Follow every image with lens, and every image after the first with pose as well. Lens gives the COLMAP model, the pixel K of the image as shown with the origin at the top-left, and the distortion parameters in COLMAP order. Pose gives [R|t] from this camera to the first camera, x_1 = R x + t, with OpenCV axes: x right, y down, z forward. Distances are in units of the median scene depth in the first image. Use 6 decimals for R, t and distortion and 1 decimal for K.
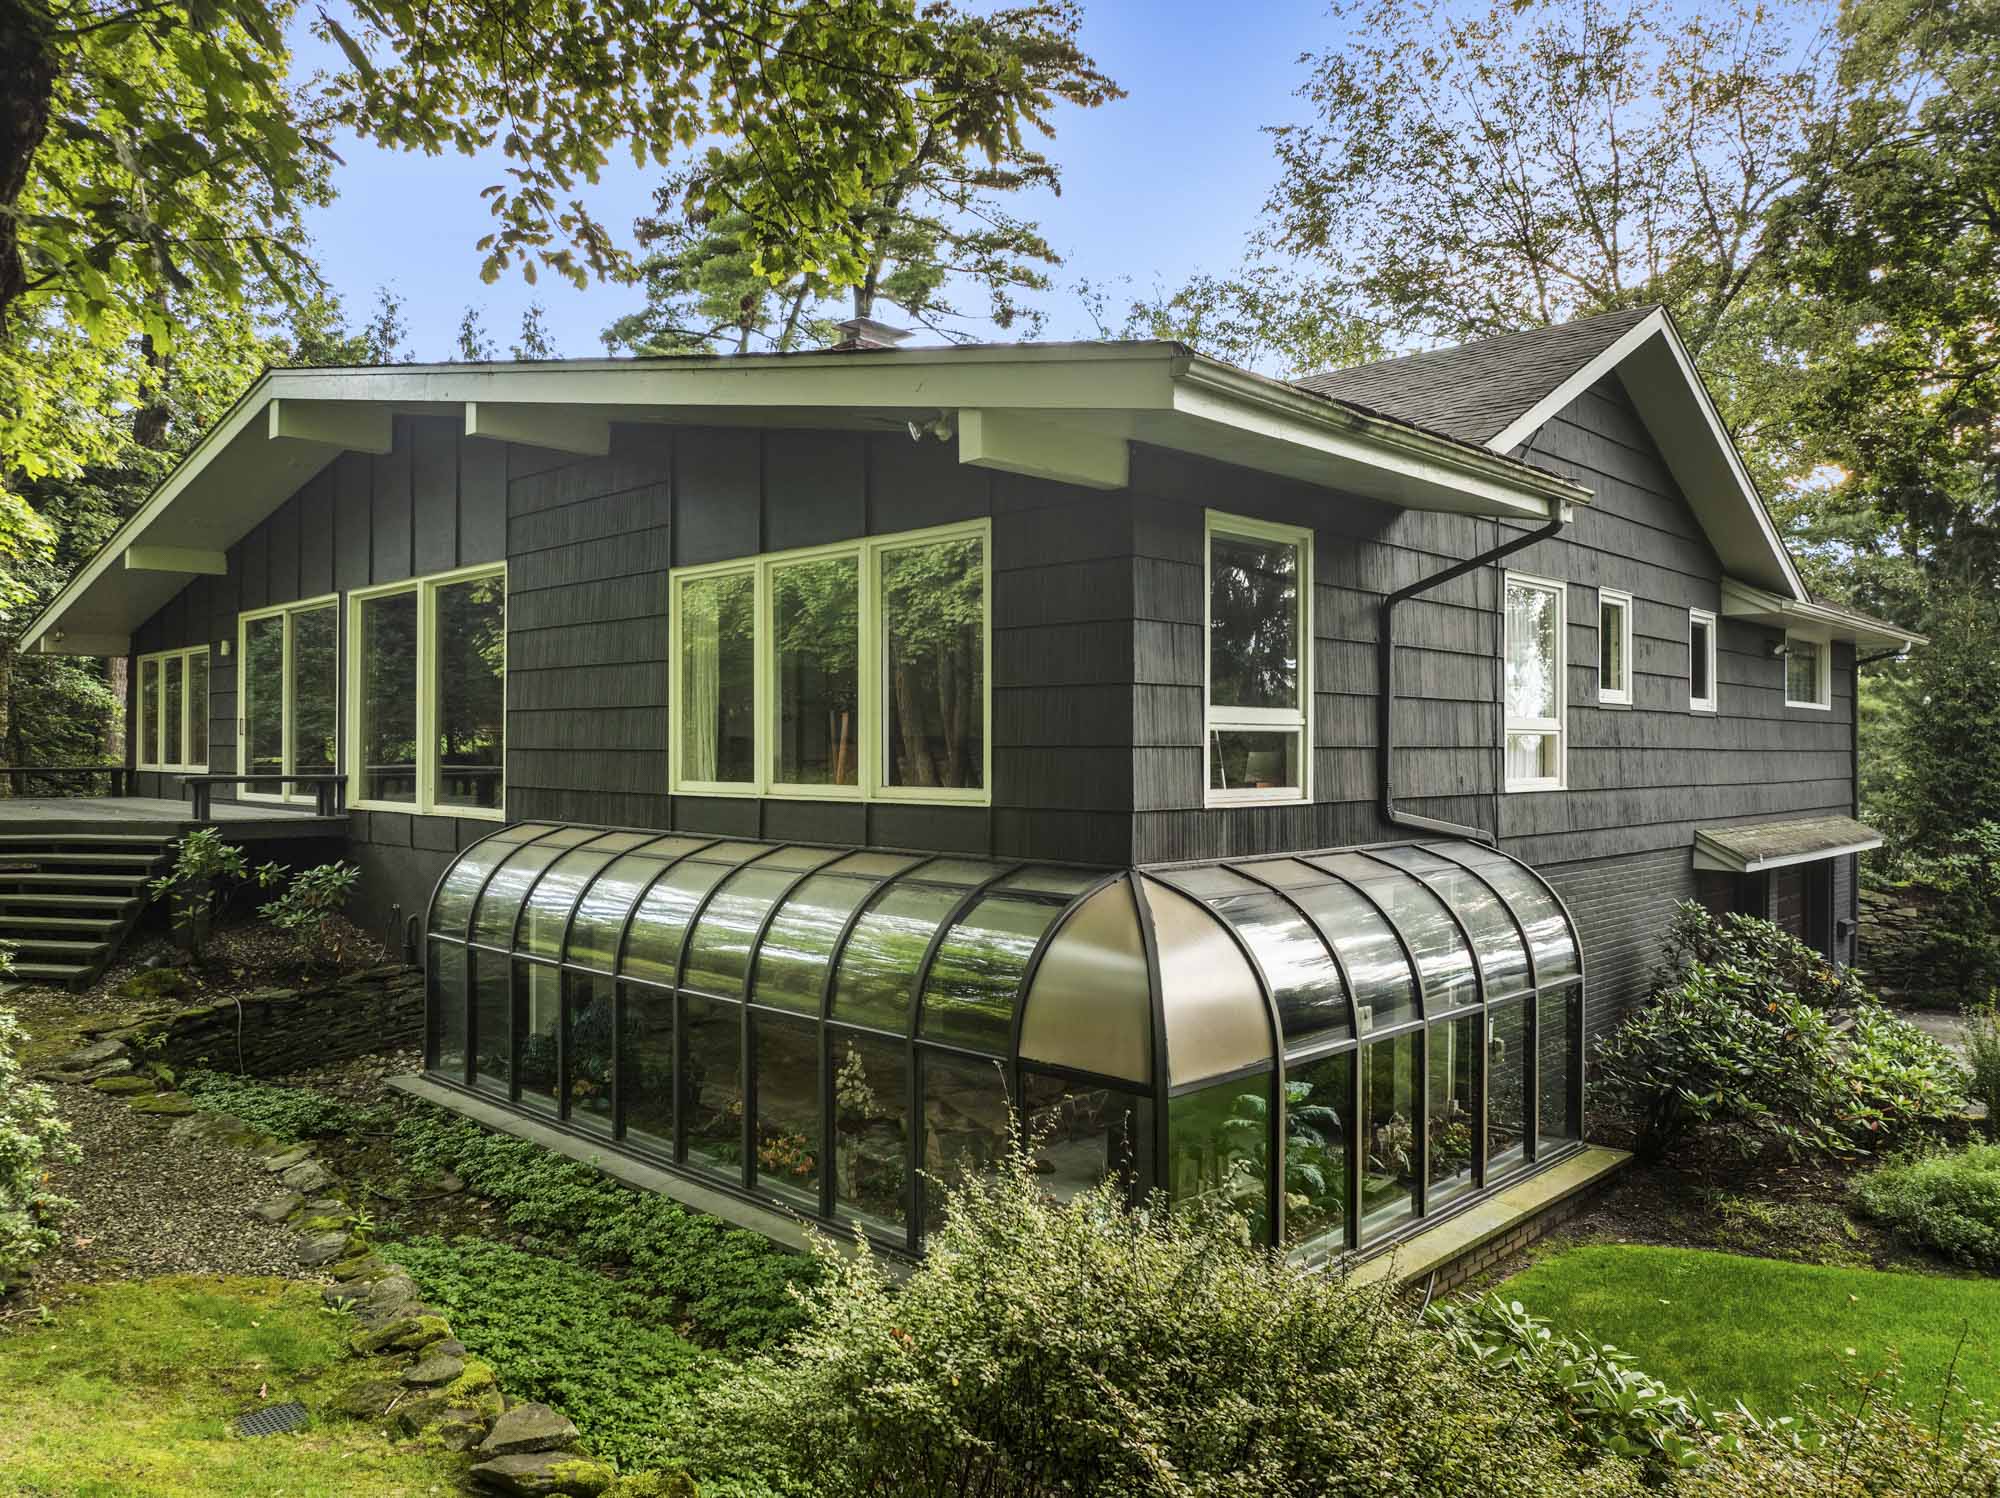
lens RADIAL K [[1419.5, 0, 1001.3], [0, 1419.5, 742.2], [0, 0, 1]] dist [-0.035228, -0.001342]
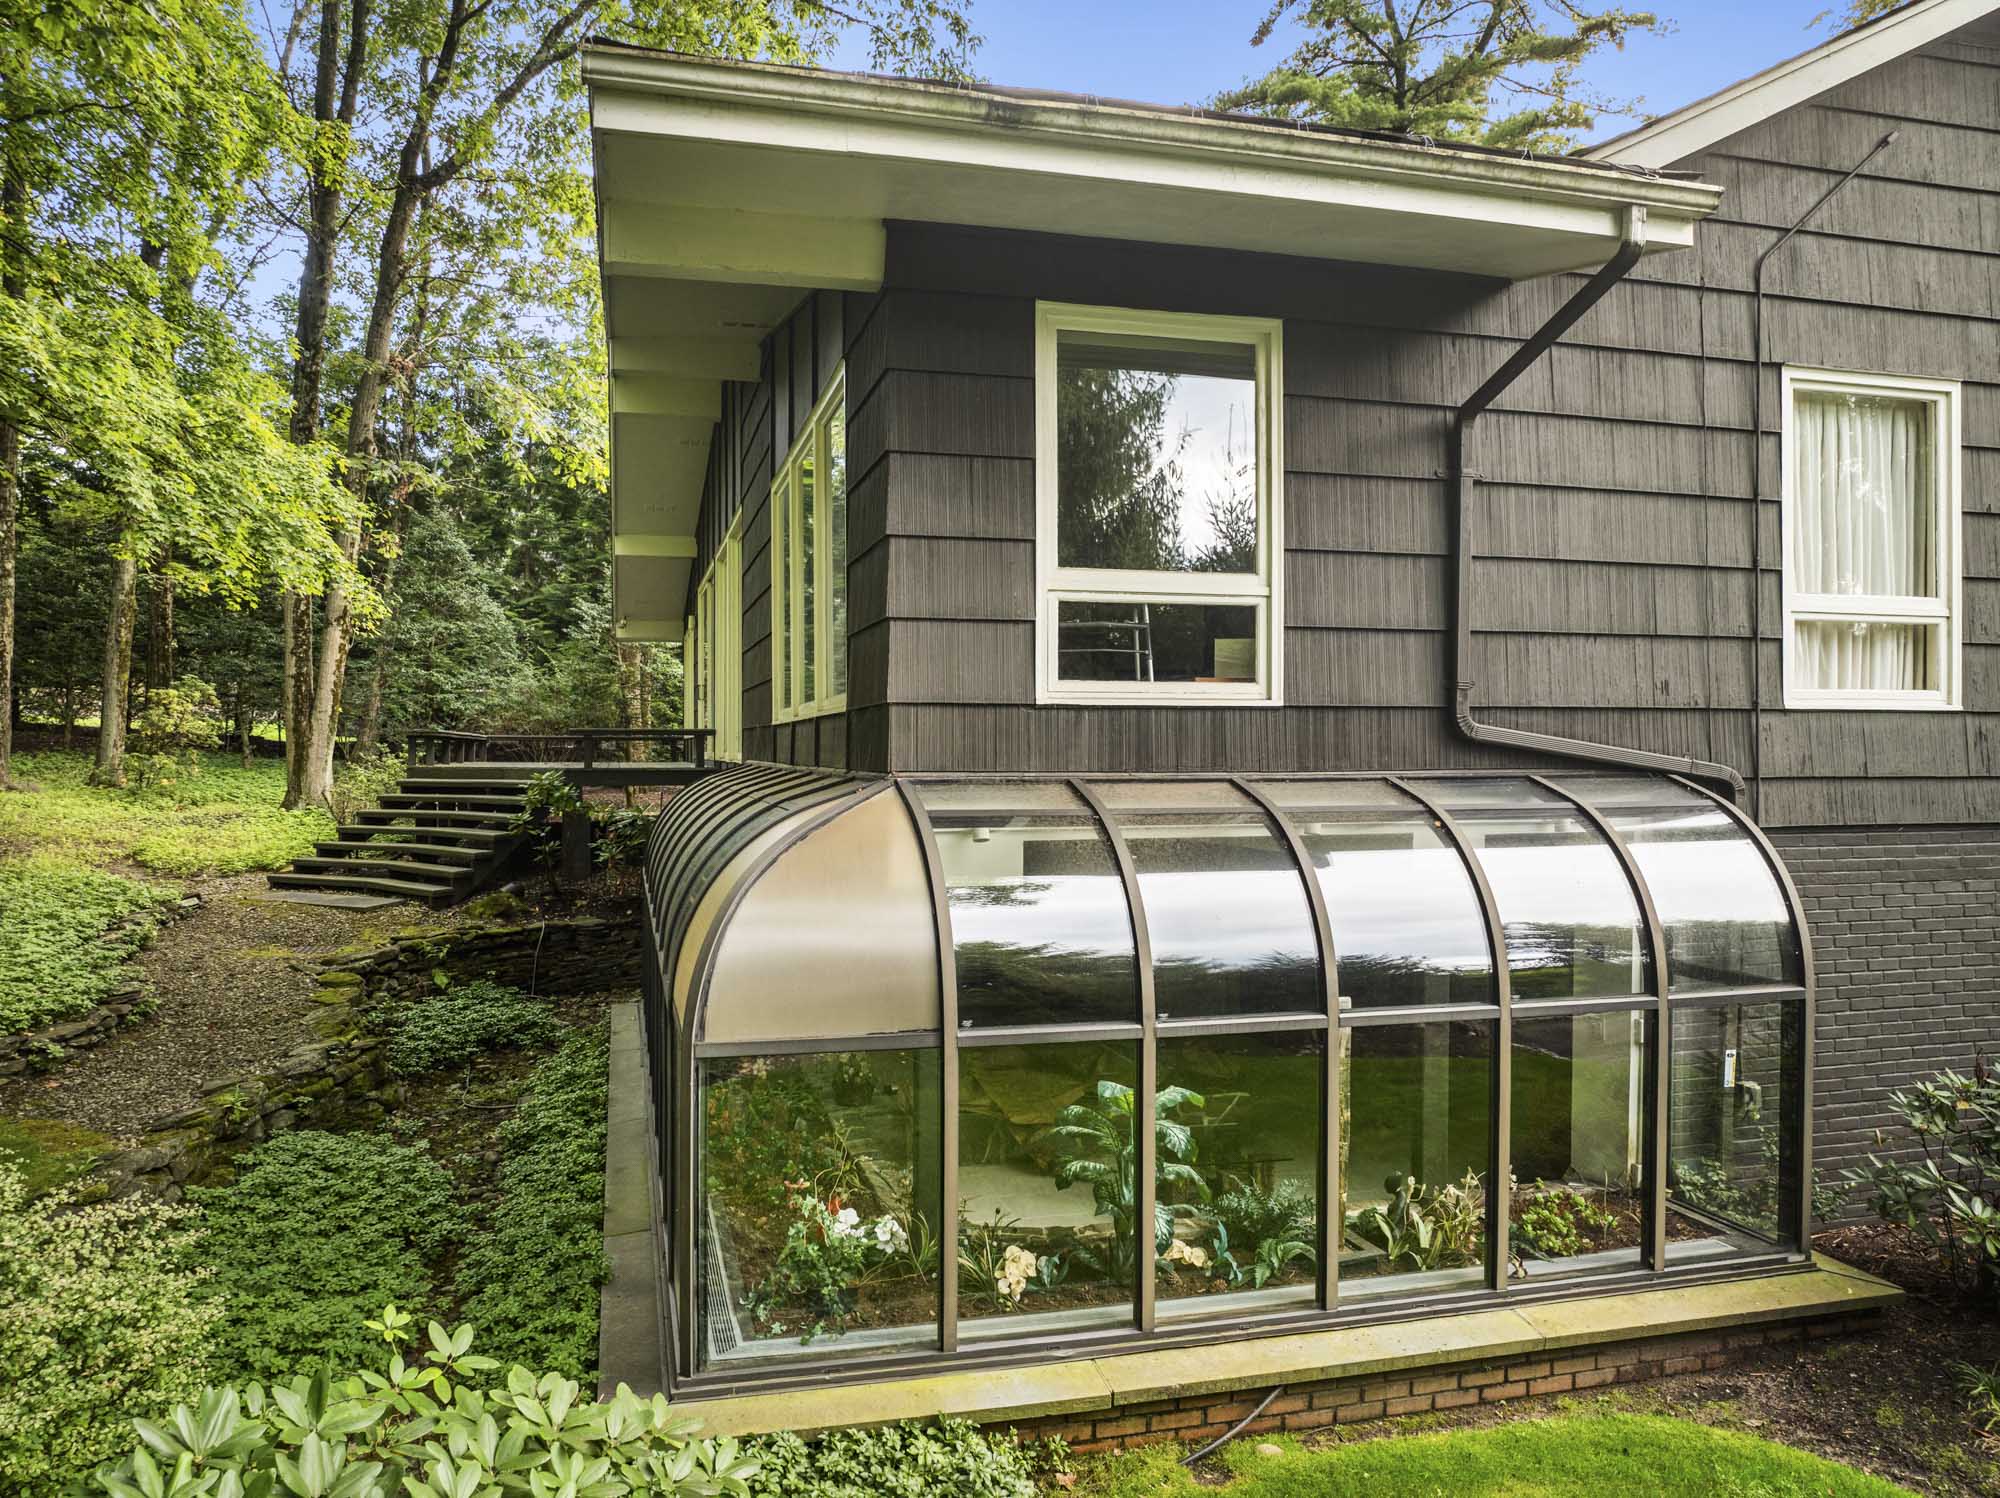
lens RADIAL K [[1421.1, 0, 1009.7], [0, 1421.1, 762.4], [0, 0, 1]] dist [-0.037002, 0.003992]
pose [[0.858071, 0.001581, -0.513529, 0.459602], [0.005141, 0.999919, 0.011668, 0.061283], [0.513506, -0.012652, 0.857993, 0.314118]]
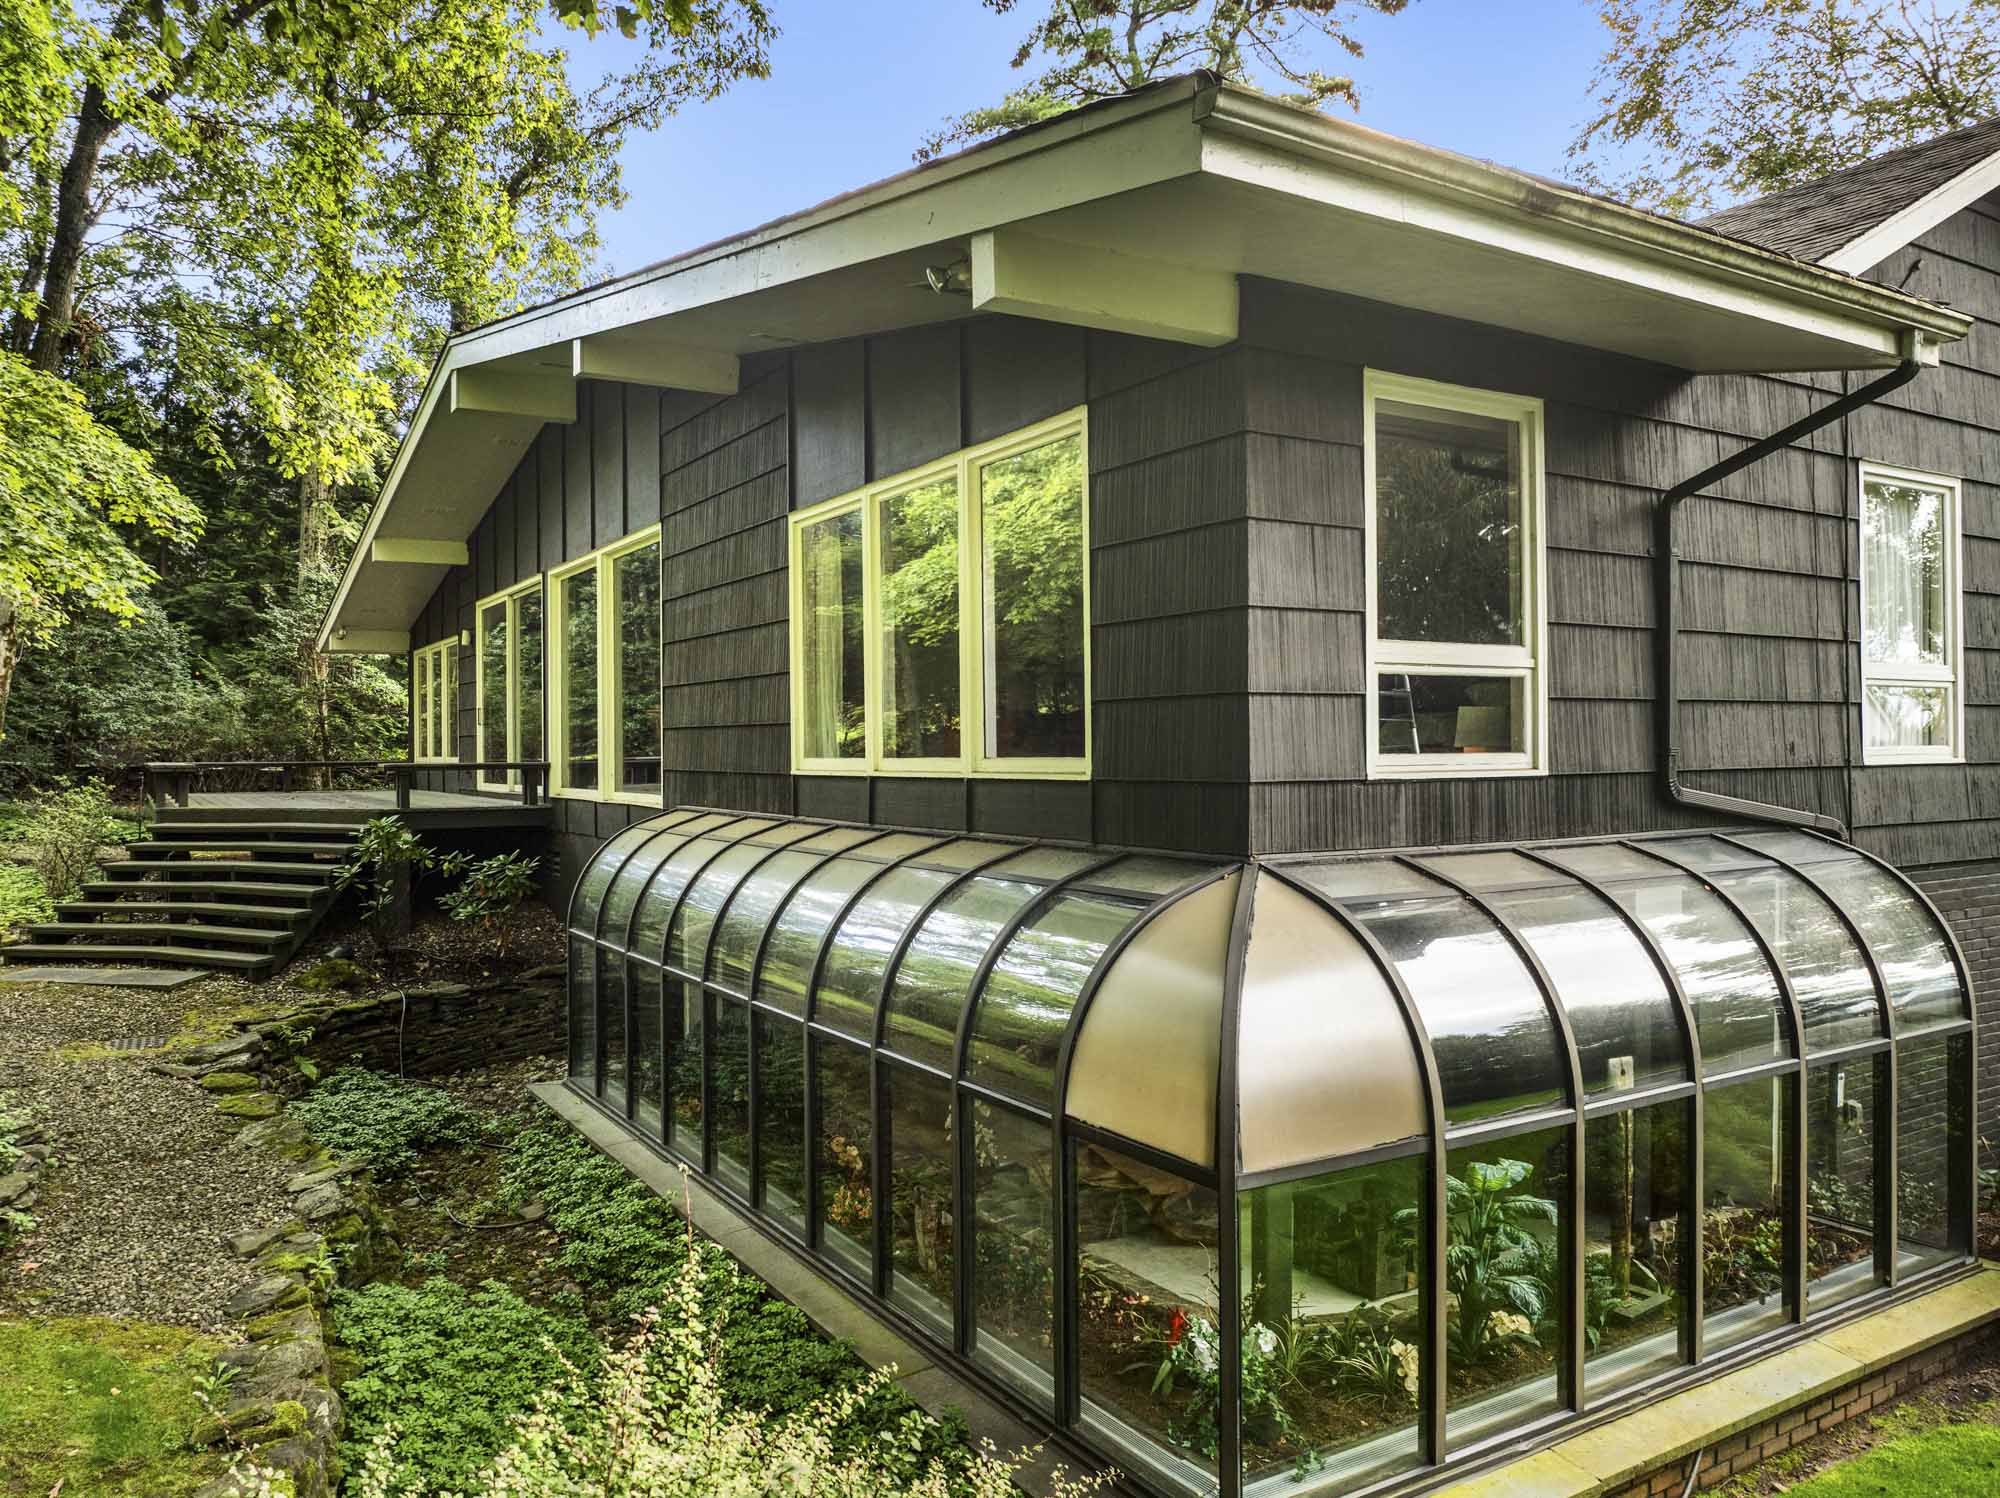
lens RADIAL K [[1447.4, 0, 1000.0], [0, 1447.4, 749.0], [0, 0, 1]] dist [-0.066324, 0.043602]
pose [[0.967796, -0.010368, -0.251523, 0.130974], [0.011779, 0.999922, 0.004105, 0.022886], [0.251461, -0.006935, 0.967843, 0.211280]]
